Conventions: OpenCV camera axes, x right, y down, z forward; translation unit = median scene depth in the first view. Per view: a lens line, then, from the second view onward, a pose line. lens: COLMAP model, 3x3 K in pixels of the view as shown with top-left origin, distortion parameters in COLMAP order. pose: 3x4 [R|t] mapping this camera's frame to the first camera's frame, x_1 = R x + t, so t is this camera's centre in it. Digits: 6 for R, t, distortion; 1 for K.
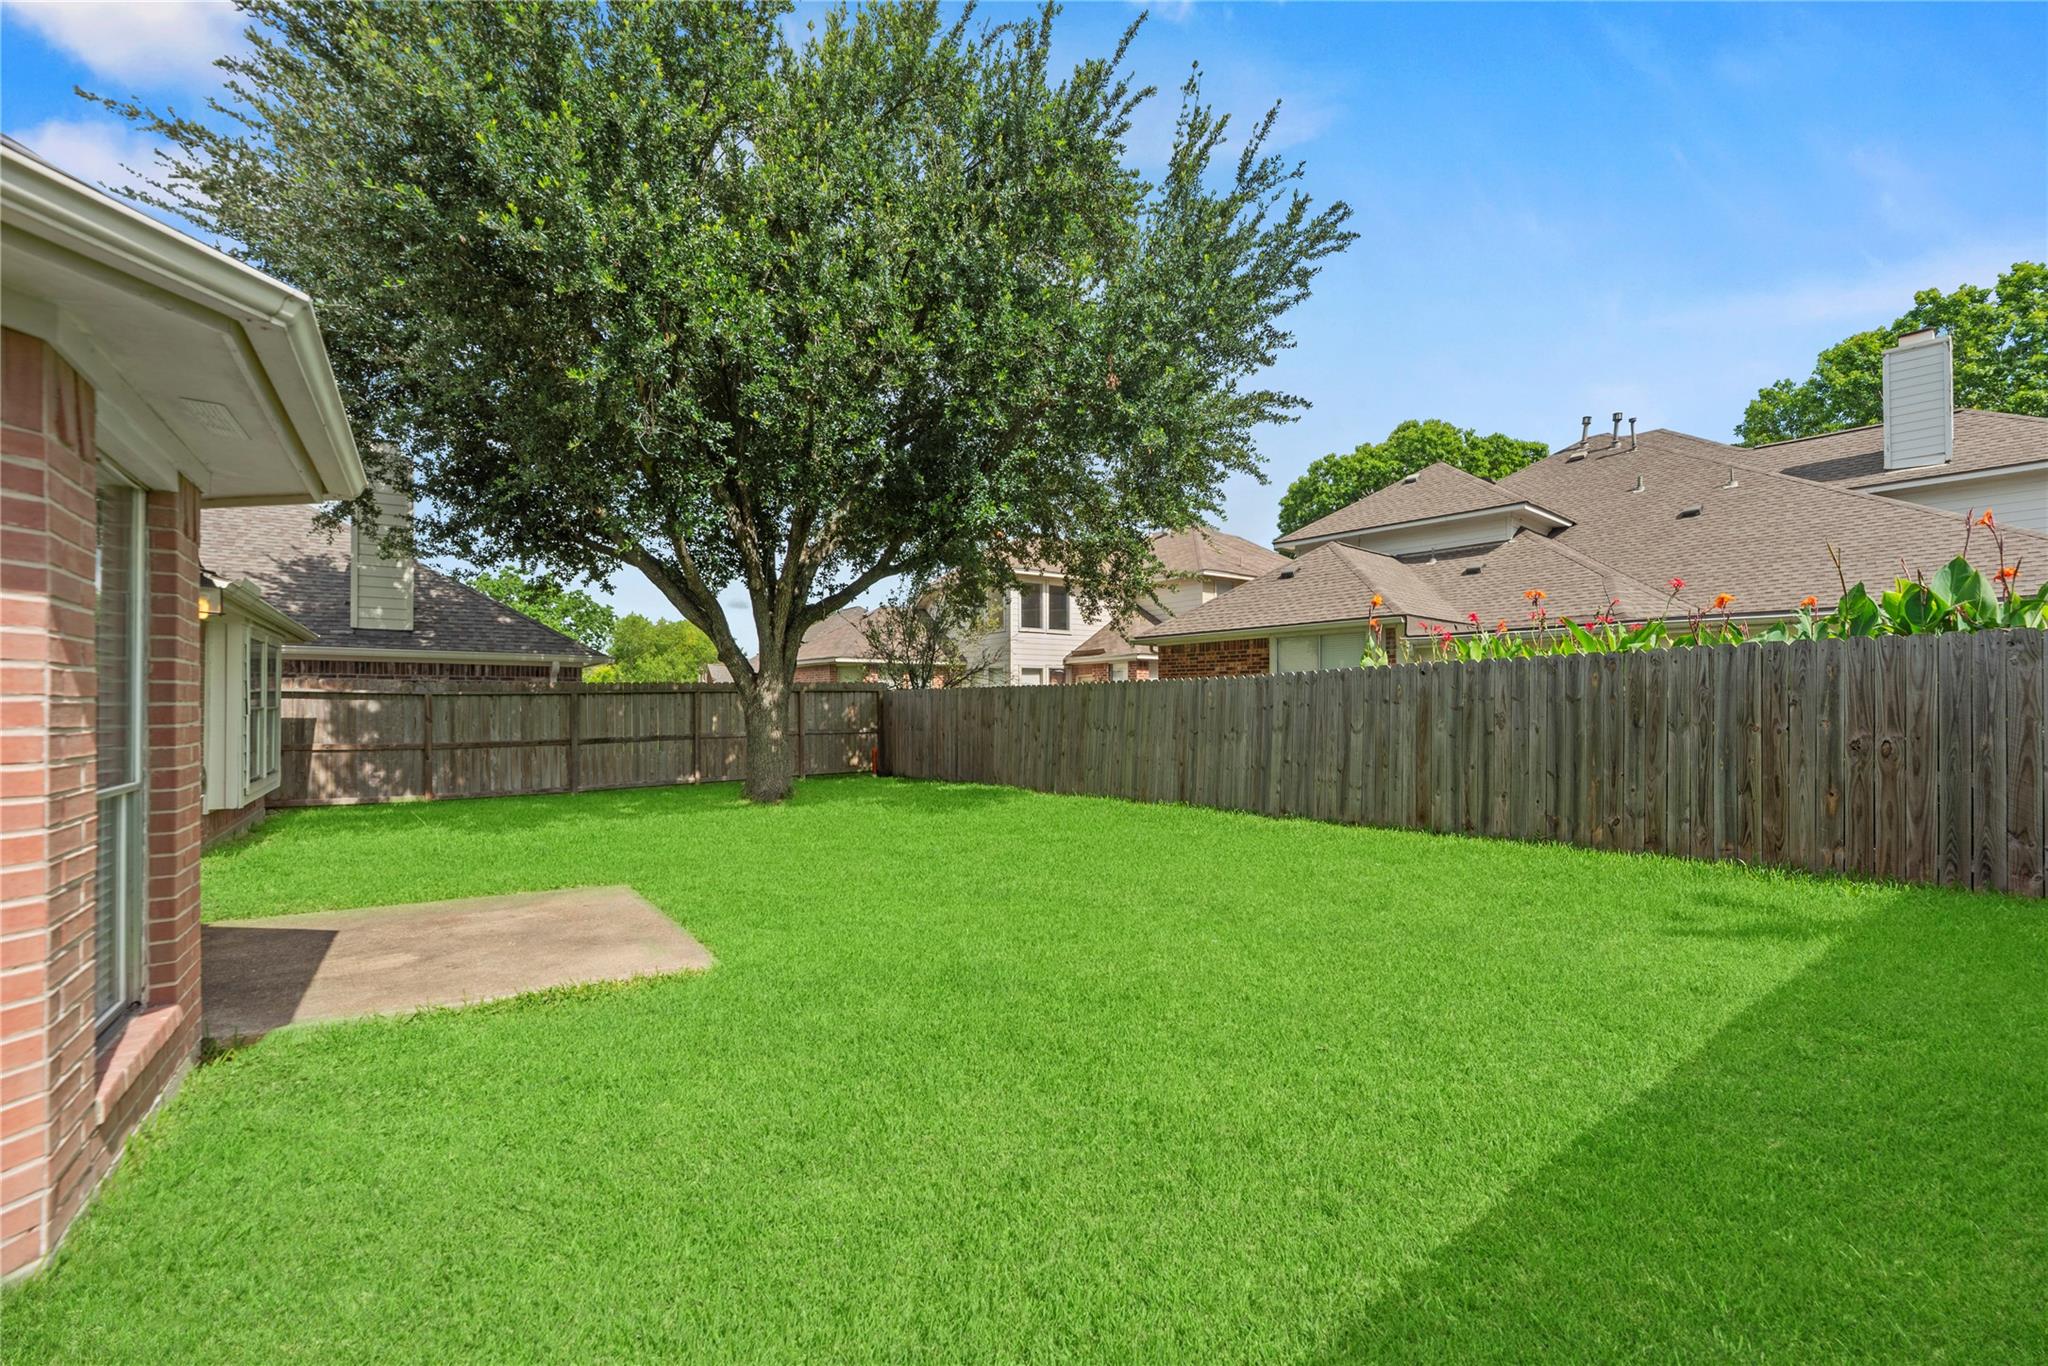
lens RADIAL K [[865.5, 0, 1030.5], [0, 865.5, 693.8], [0, 0, 1]] dist [0.000327, 0.000623]
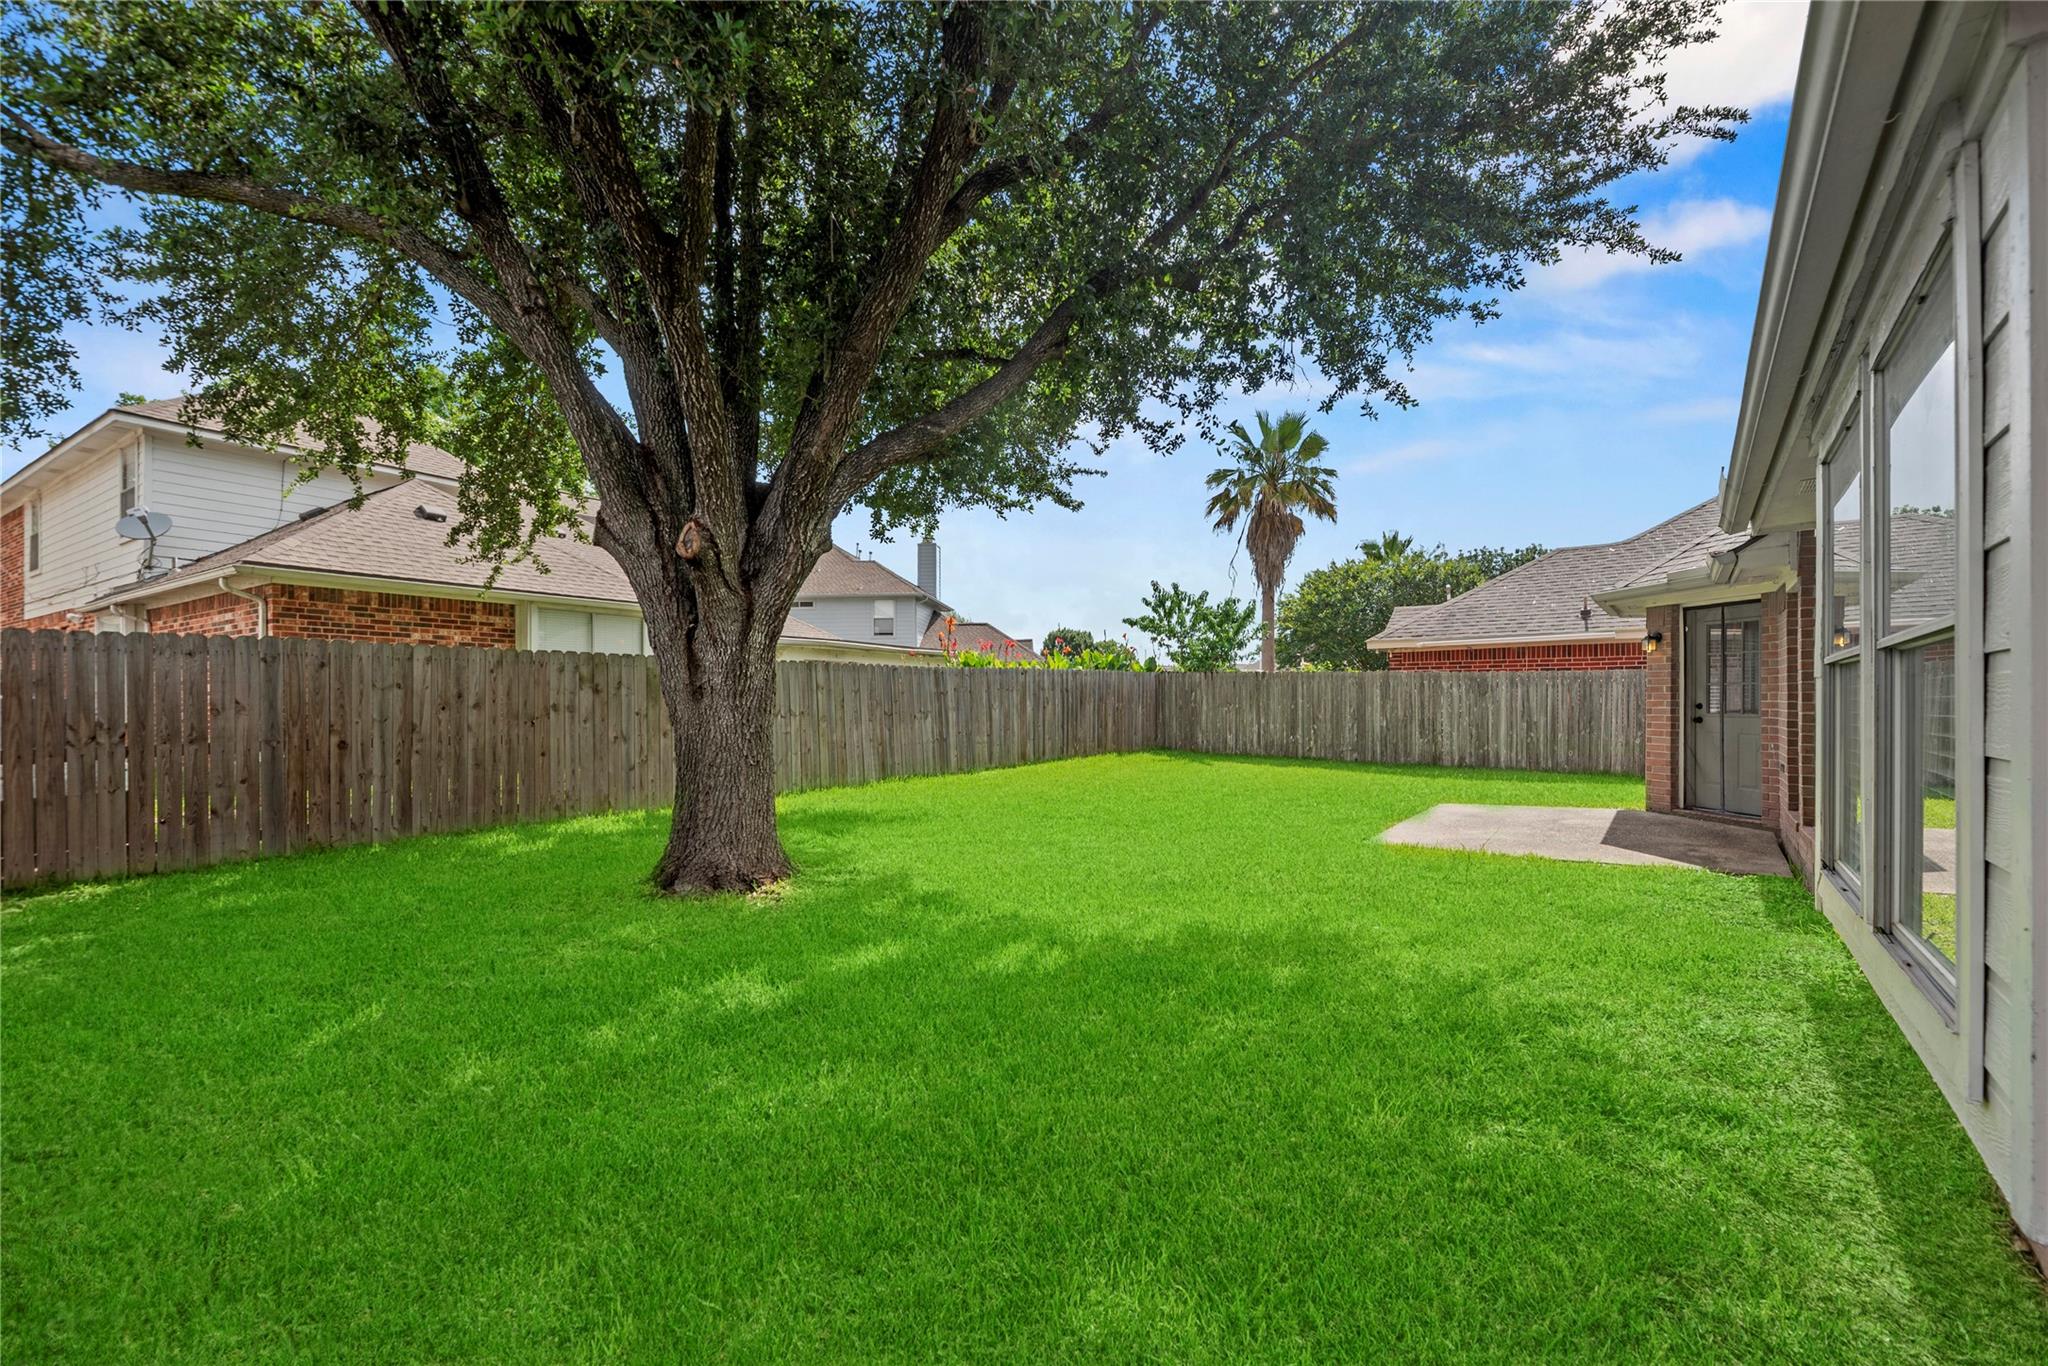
lens RADIAL K [[946.3, 0, 1025.1], [0, 946.3, 698.7], [0, 0, 1]] dist [0.000362, 0.000018]
pose [[-0.281886, -0.001355, 0.959447, -1.207206], [-0.019940, 0.999791, -0.004446, 0.029946], [-0.959241, -0.020384, -0.281855, 1.351899]]
